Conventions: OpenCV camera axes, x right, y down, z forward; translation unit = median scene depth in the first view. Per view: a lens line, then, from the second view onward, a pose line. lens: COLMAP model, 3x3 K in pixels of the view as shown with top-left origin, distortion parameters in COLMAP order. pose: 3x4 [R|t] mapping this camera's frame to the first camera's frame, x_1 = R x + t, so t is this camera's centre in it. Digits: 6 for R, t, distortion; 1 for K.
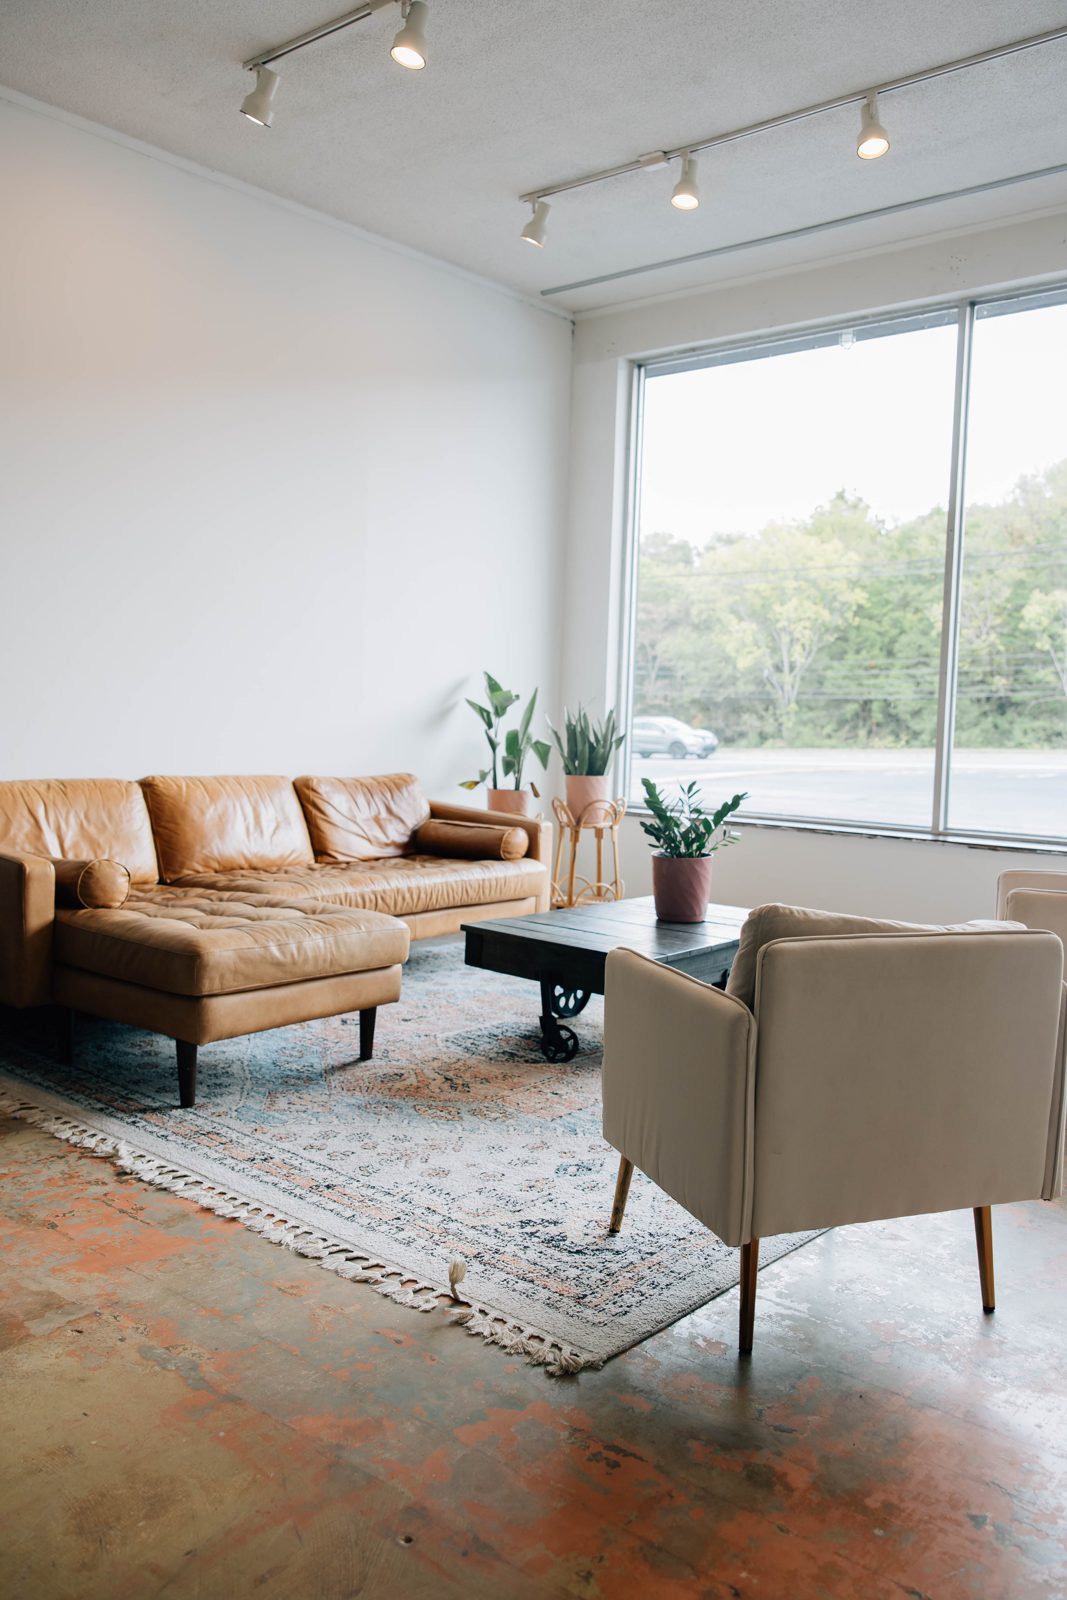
lens RADIAL K [[1257.6, 0, 550.1], [0, 1257.6, 803.1], [0, 0, 1]] dist [0.015126, -0.015571]
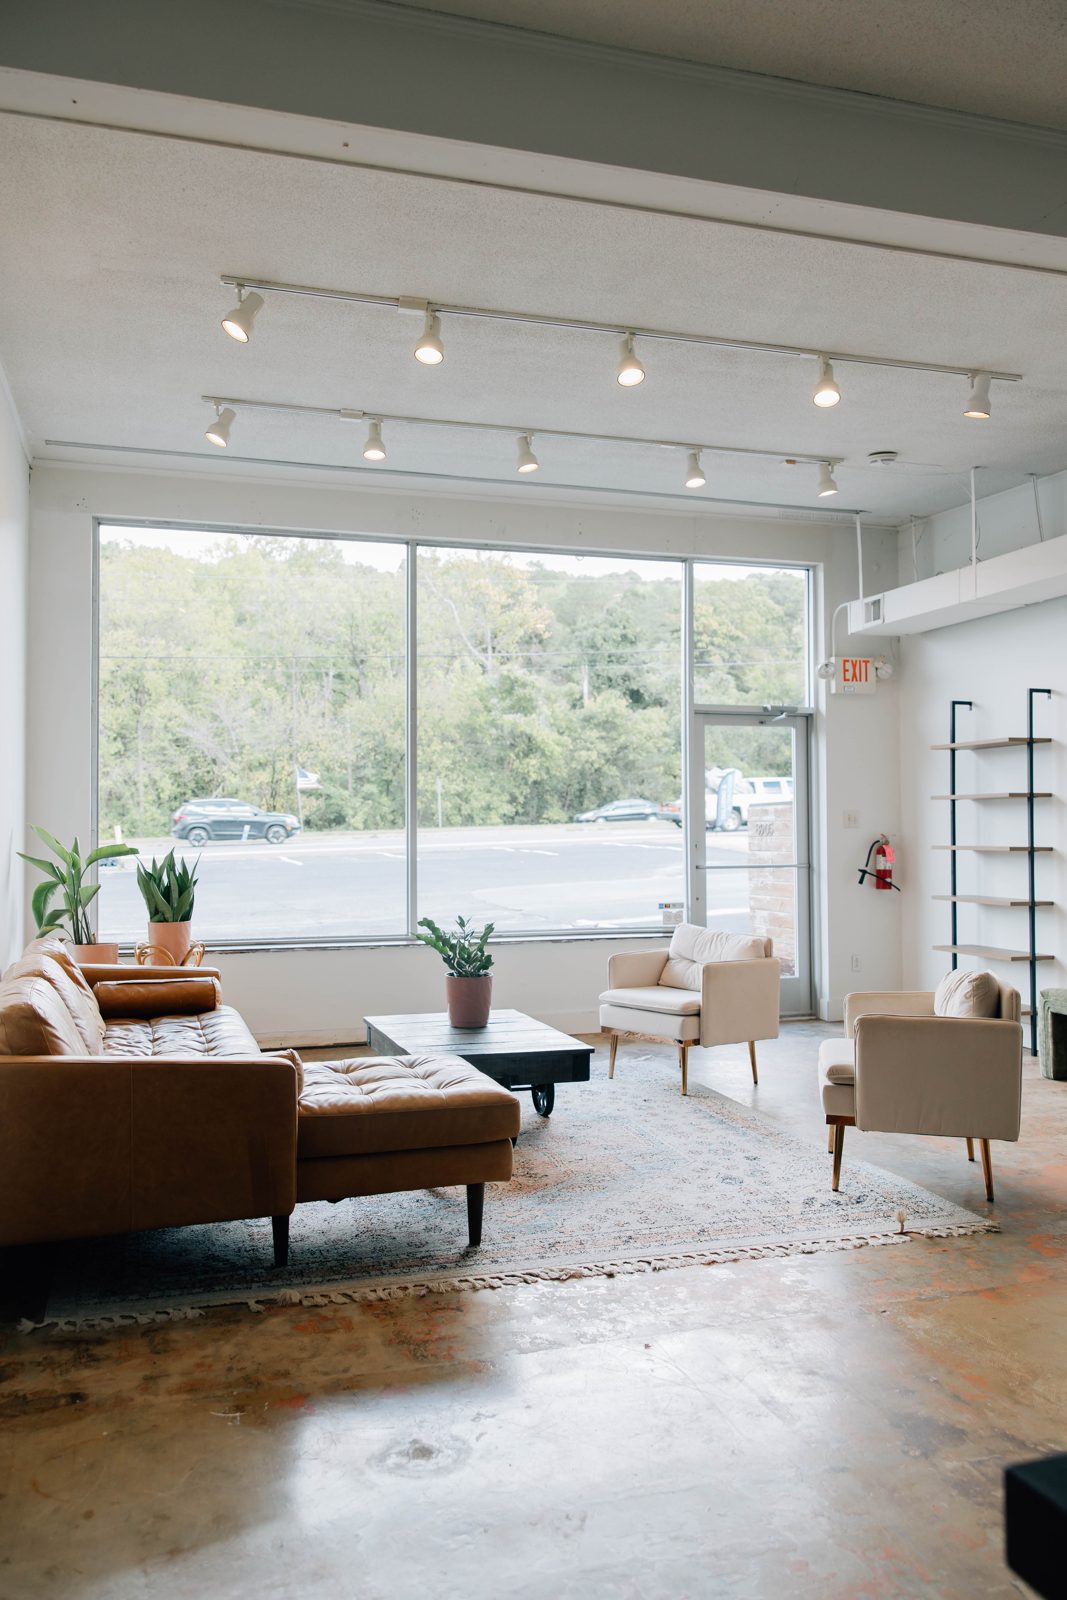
lens RADIAL K [[1257.6, 0, 537.3], [0, 1257.6, 792.2], [0, 0, 1]] dist [0.015126, -0.015571]
pose [[0.547301, -0.014859, 0.836804, -0.977525], [0.080564, 0.996135, -0.035004, -0.097559], [-0.833049, 0.086574, 0.546383, 0.241949]]
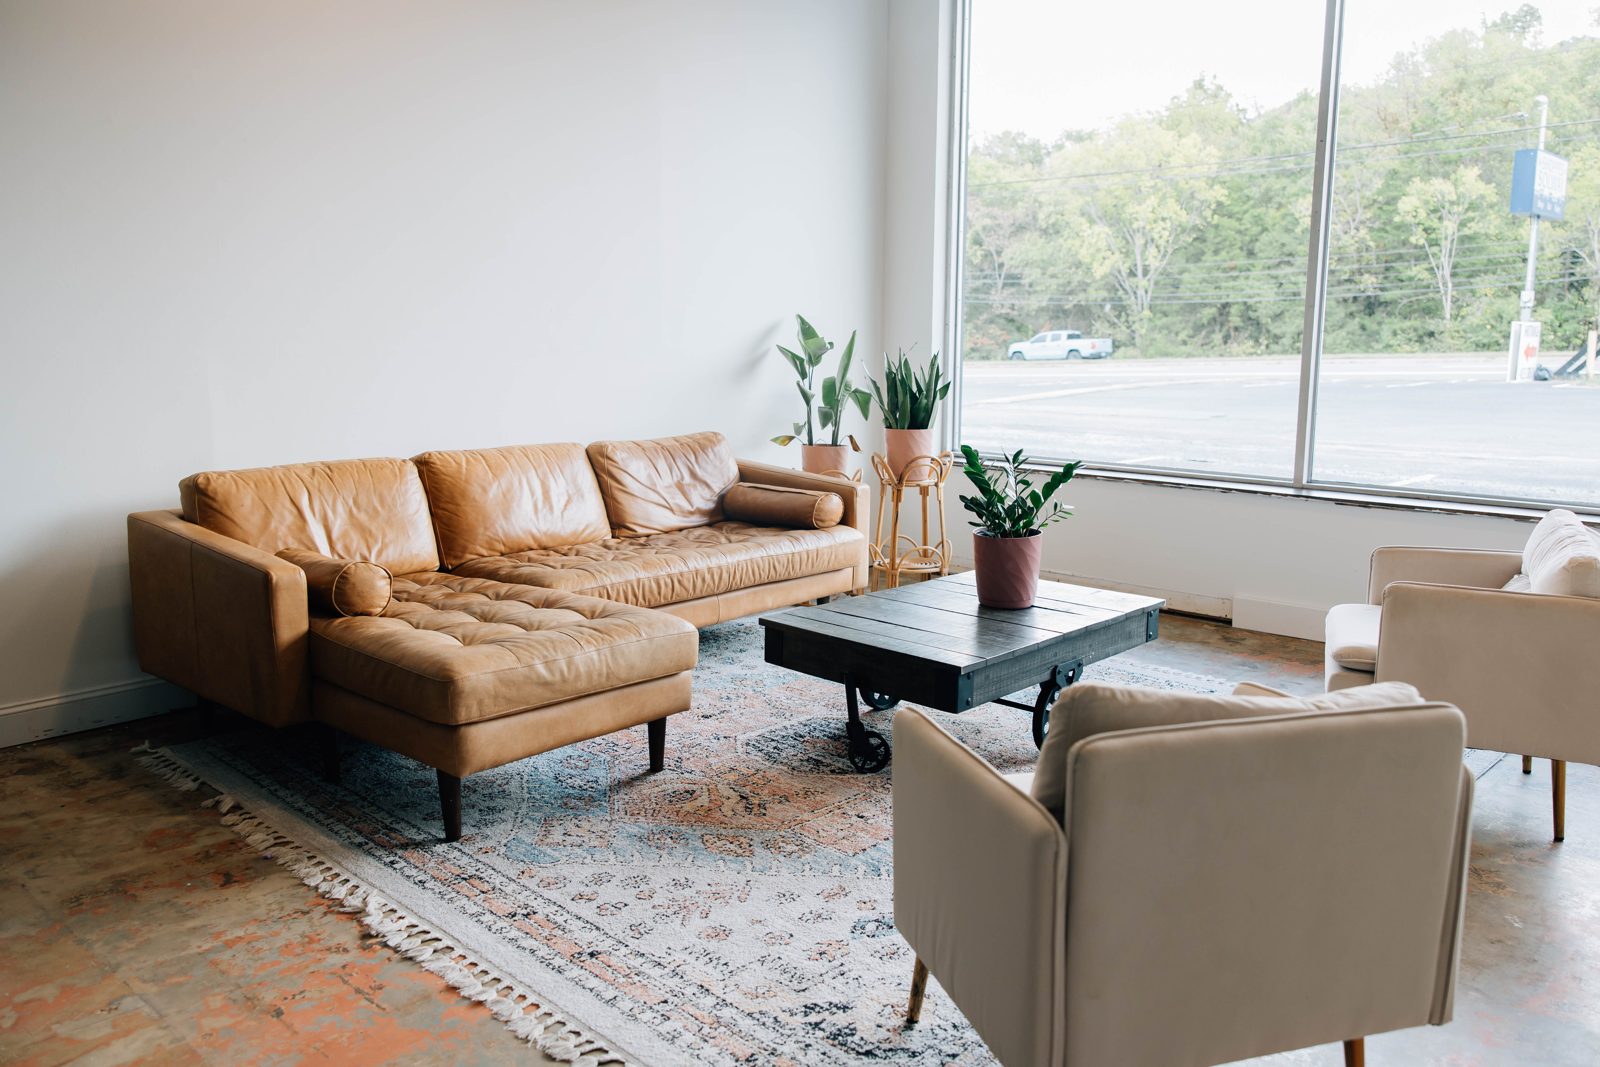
lens RADIAL K [[1257.6, 0, 813.8], [0, 1257.6, 546.1], [0, 0, 1]] dist [0.015126, -0.015571]
pose [[0.997483, -0.016853, -0.068881, 0.031056], [0.023897, 0.994420, 0.102754, -0.046838], [0.066765, -0.104141, 0.992319, 0.110552]]
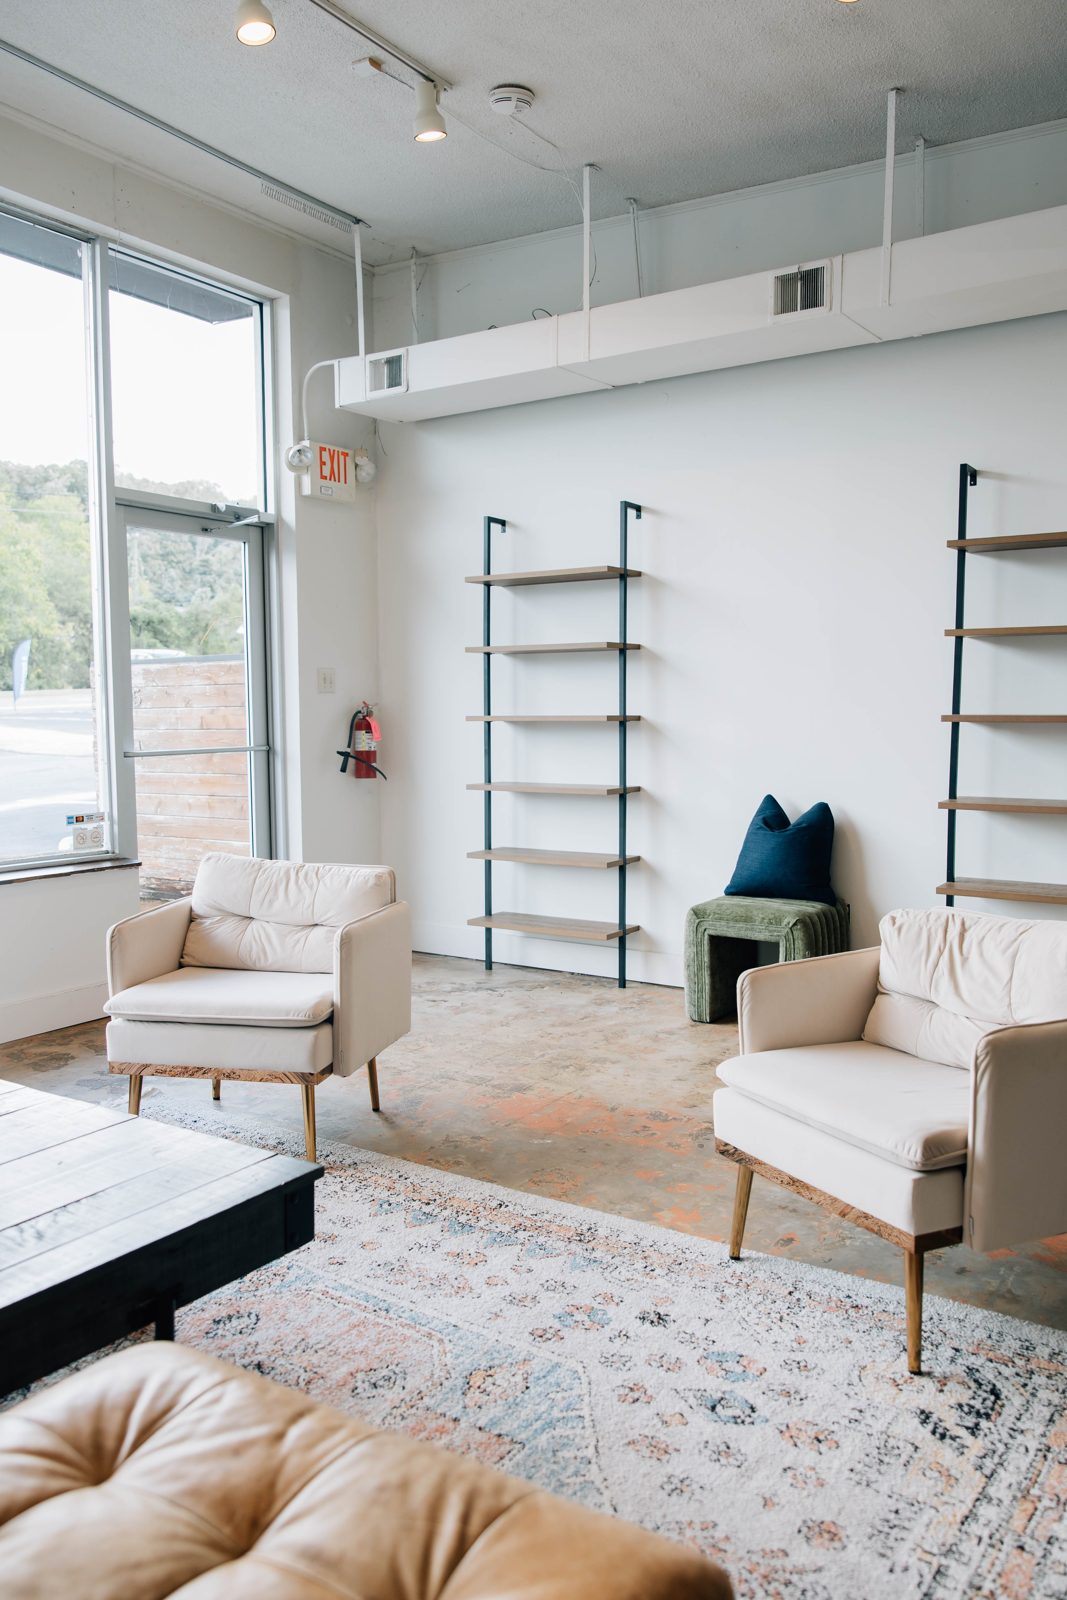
lens RADIAL K [[1257.6, 0, 543.3], [0, 1257.6, 795.6], [0, 0, 1]] dist [0.015126, -0.015571]
pose [[-0.103075, -0.107252, 0.988874, -0.458883], [0.070415, 0.990889, 0.114810, -0.101604], [-0.992178, 0.081465, -0.094584, 0.826915]]
